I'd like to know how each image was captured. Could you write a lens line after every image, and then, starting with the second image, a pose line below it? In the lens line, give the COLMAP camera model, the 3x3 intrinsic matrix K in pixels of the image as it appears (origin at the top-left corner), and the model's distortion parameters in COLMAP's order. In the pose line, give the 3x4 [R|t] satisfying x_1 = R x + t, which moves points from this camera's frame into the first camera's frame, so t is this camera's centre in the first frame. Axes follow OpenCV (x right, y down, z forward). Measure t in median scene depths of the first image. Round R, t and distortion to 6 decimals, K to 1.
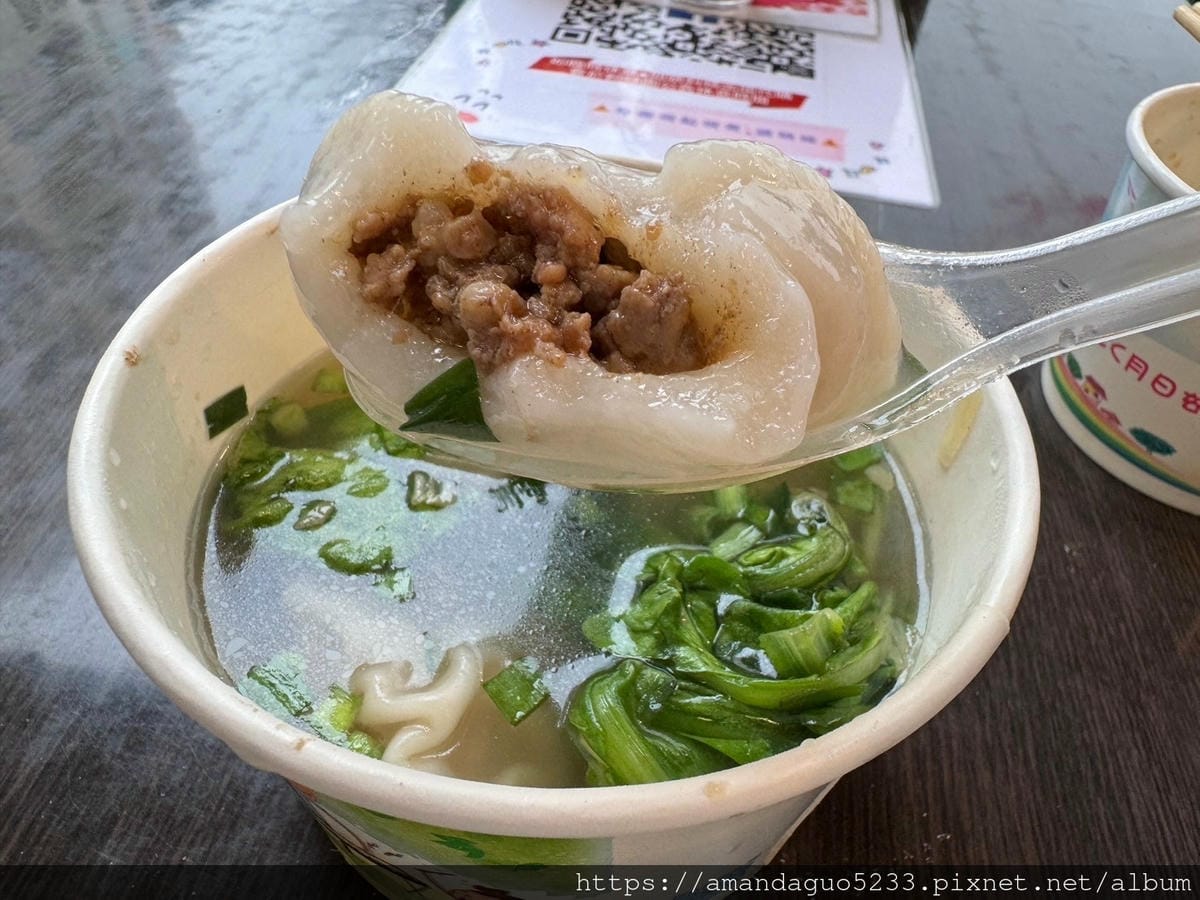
lens RADIAL K [[826.2, 0, 618.0], [0, 826.2, 441.2], [0, 0, 1]] dist [-0.006671, 0.003059]
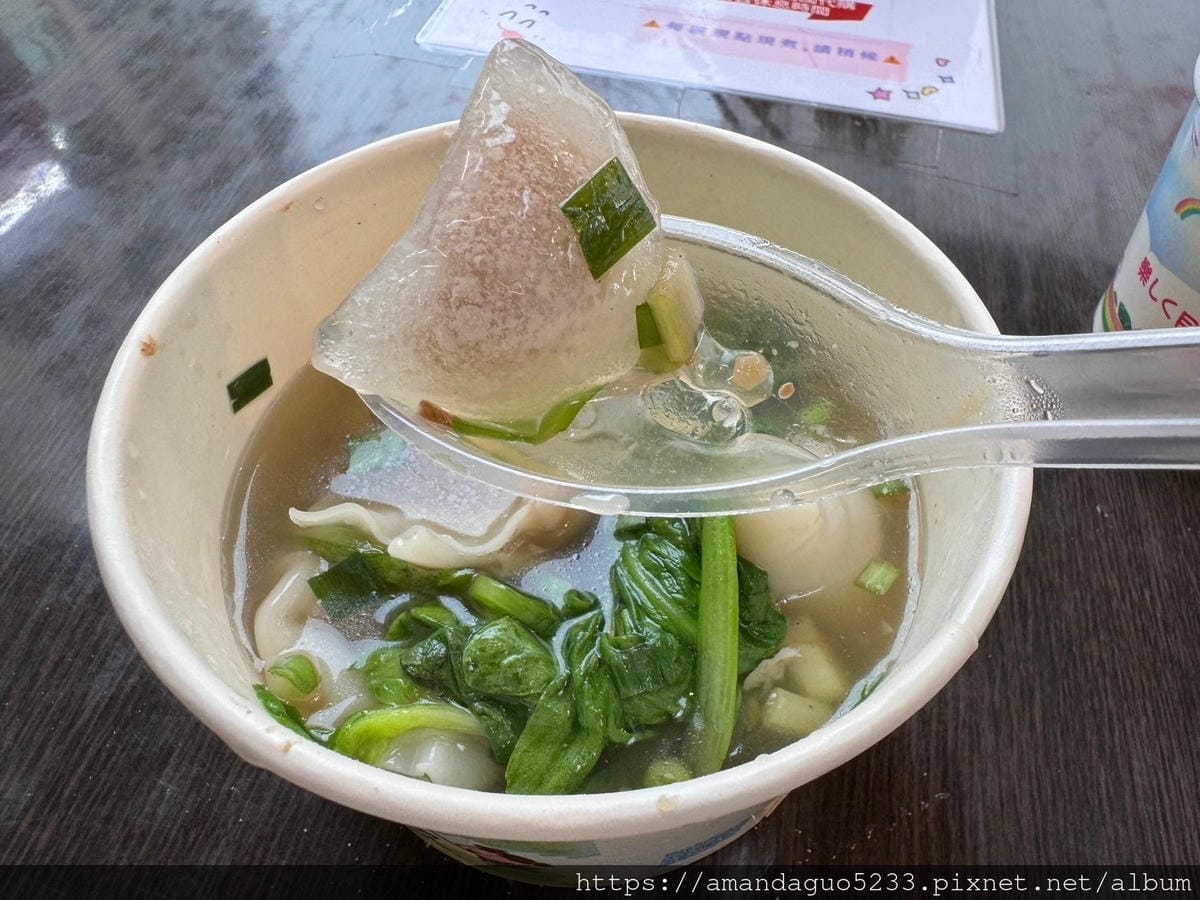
lens RADIAL K [[826.2, 0, 637.5], [0, 826.2, 431.4], [0, 0, 1]] dist [-0.006671, 0.003059]
pose [[0.997976, 0.014878, -0.061826, 0.056076], [-0.008155, 0.994161, 0.107596, -0.068126], [0.063066, -0.106874, 0.992270, -0.004163]]
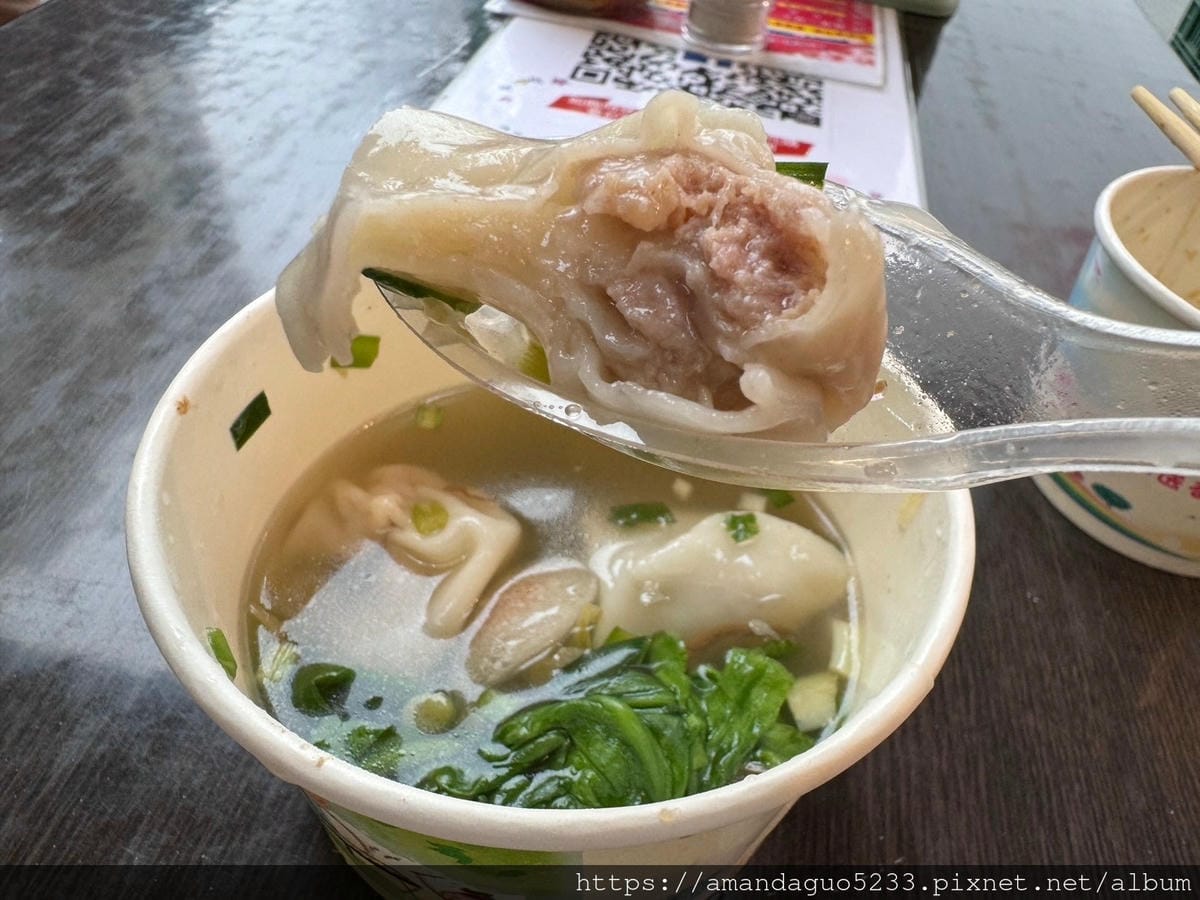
lens RADIAL K [[826.2, 0, 633.0], [0, 826.2, 438.9], [0, 0, 1]] dist [-0.006671, 0.003059]
pose [[0.999314, 0.036033, 0.008592, 0.010967], [-0.035893, 0.999230, -0.015863, -0.038406], [-0.009157, 0.015544, 0.999837, -0.081912]]
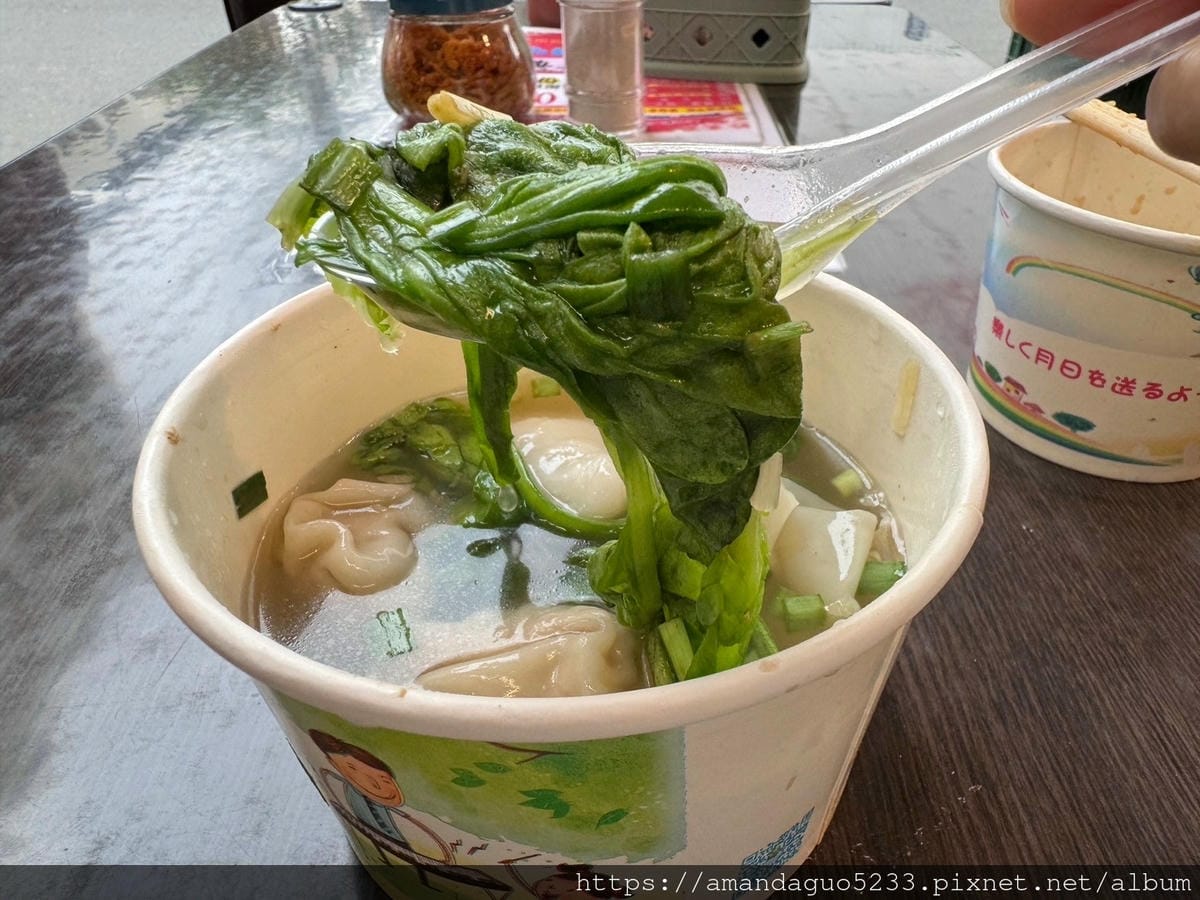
lens RADIAL K [[826.2, 0, 626.8], [0, 826.2, 450.4], [0, 0, 1]] dist [-0.006671, 0.003059]
pose [[0.984365, -0.156380, 0.081064, -0.050904], [0.166747, 0.975609, -0.142771, 0.105388], [-0.056760, 0.154056, 0.986430, -0.071210]]
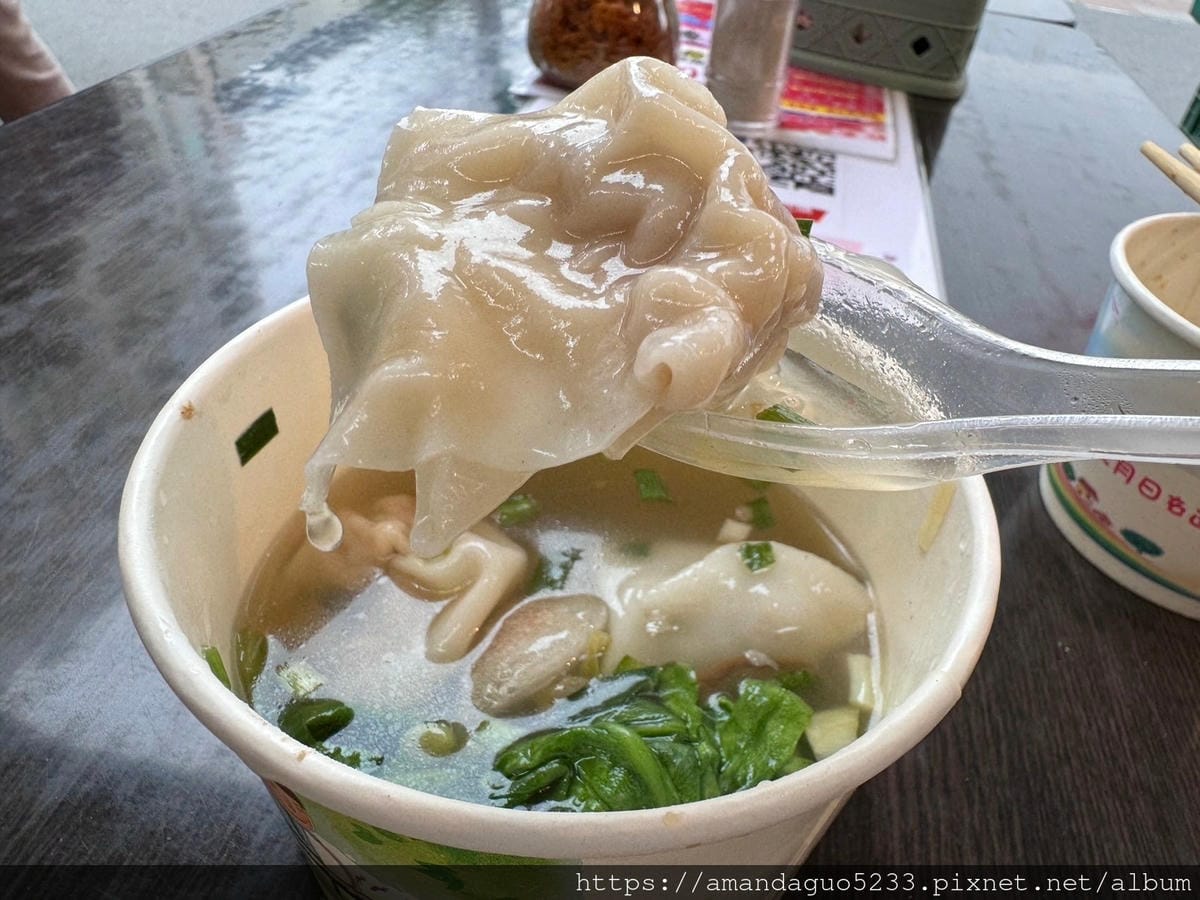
lens RADIAL K [[826.2, 0, 634.5], [0, 826.2, 442.2], [0, 0, 1]] dist [-0.006671, 0.003059]
pose [[0.998991, 0.041917, -0.016130, 0.021127], [-0.043488, 0.992512, -0.114142, 0.022958], [0.011225, 0.114728, 0.993333, -0.060913]]
